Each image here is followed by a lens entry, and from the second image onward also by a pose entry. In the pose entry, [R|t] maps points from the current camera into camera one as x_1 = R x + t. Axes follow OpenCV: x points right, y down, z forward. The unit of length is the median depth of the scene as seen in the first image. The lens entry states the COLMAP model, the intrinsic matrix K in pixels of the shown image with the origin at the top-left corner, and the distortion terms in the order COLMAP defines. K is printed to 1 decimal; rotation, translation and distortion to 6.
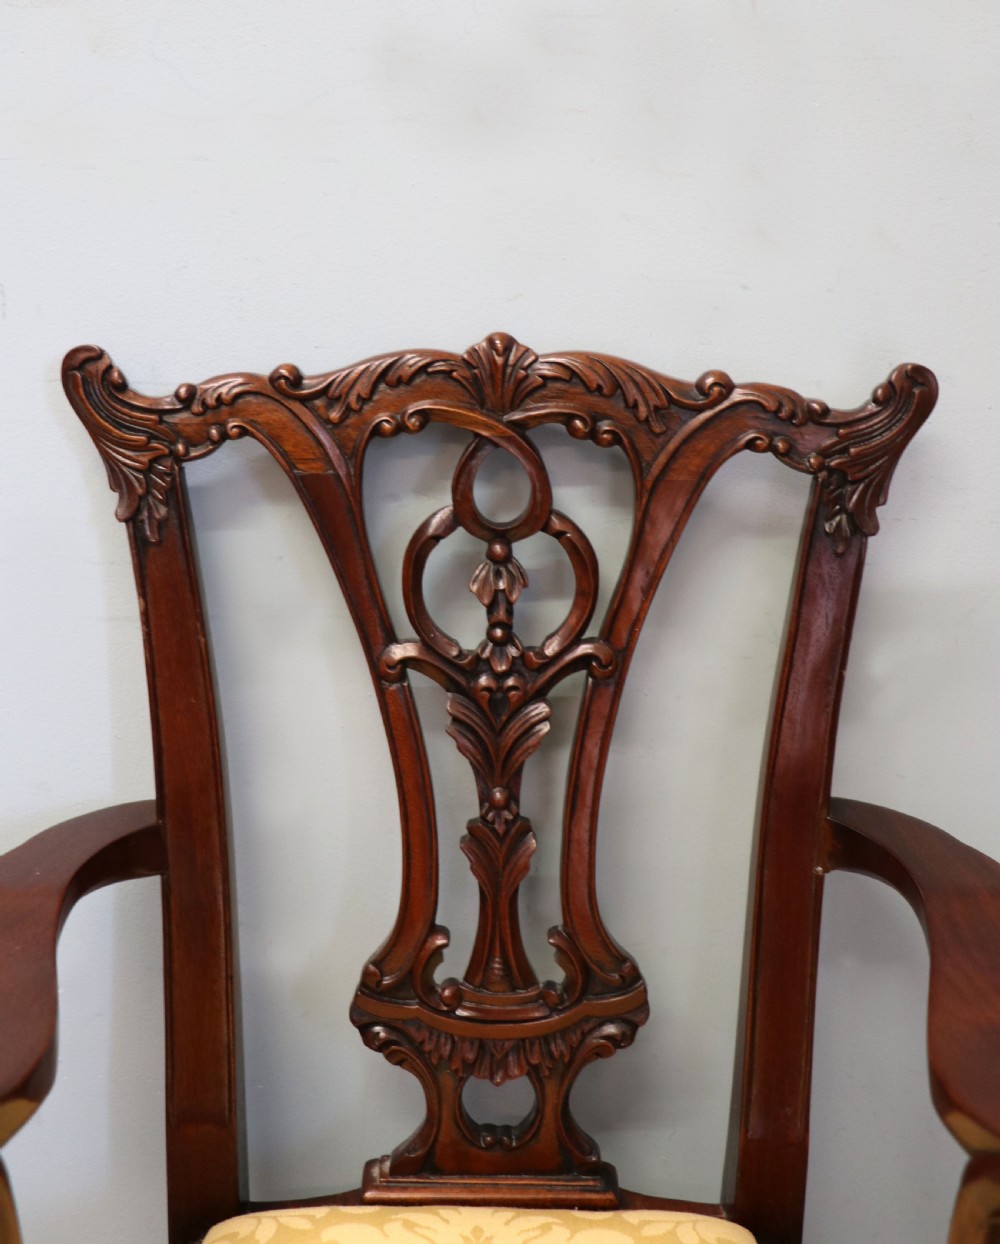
lens RADIAL K [[1588.1, 0, 498.6], [0, 1588.1, 494.7], [0, 0, 1]] dist [-0.118949, 0.271073]
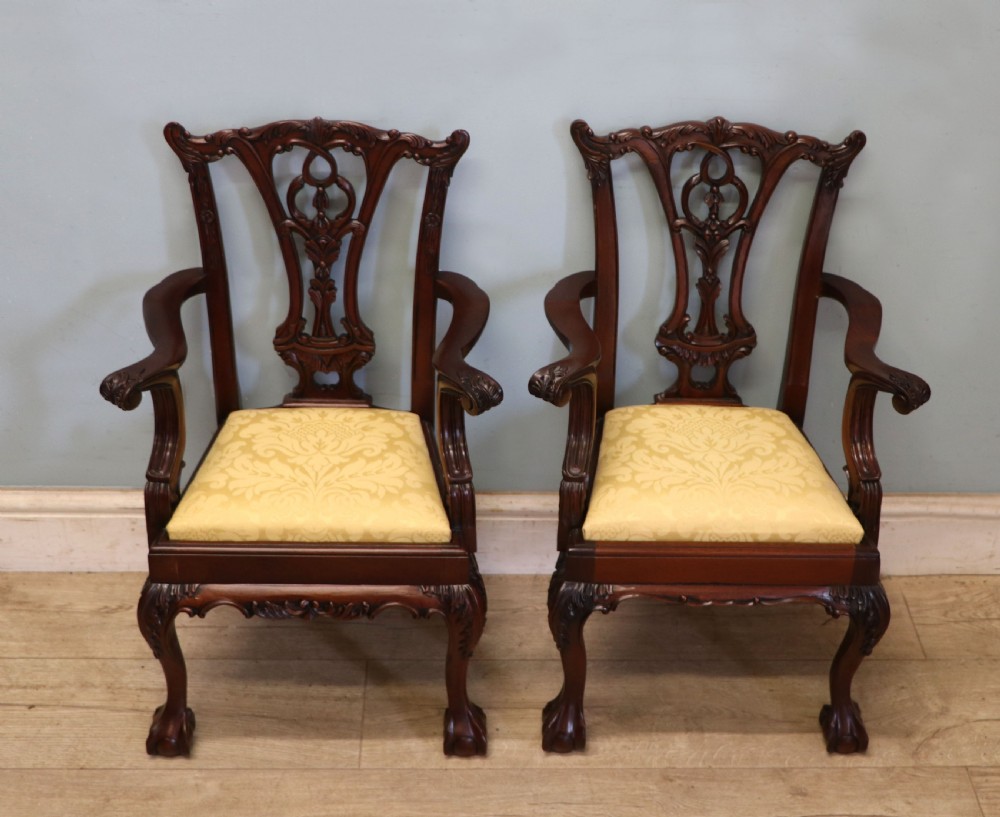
lens RADIAL K [[1778.0, 0, 556.6], [0, 1778.0, 393.6], [0, 0, 1]] dist [-0.078452, 0.146503]
pose [[0.998847, 0.006547, 0.047567, -0.454070], [-0.020217, 0.955908, 0.292968, -0.569188], [-0.043551, -0.293592, 0.954938, -2.274355]]
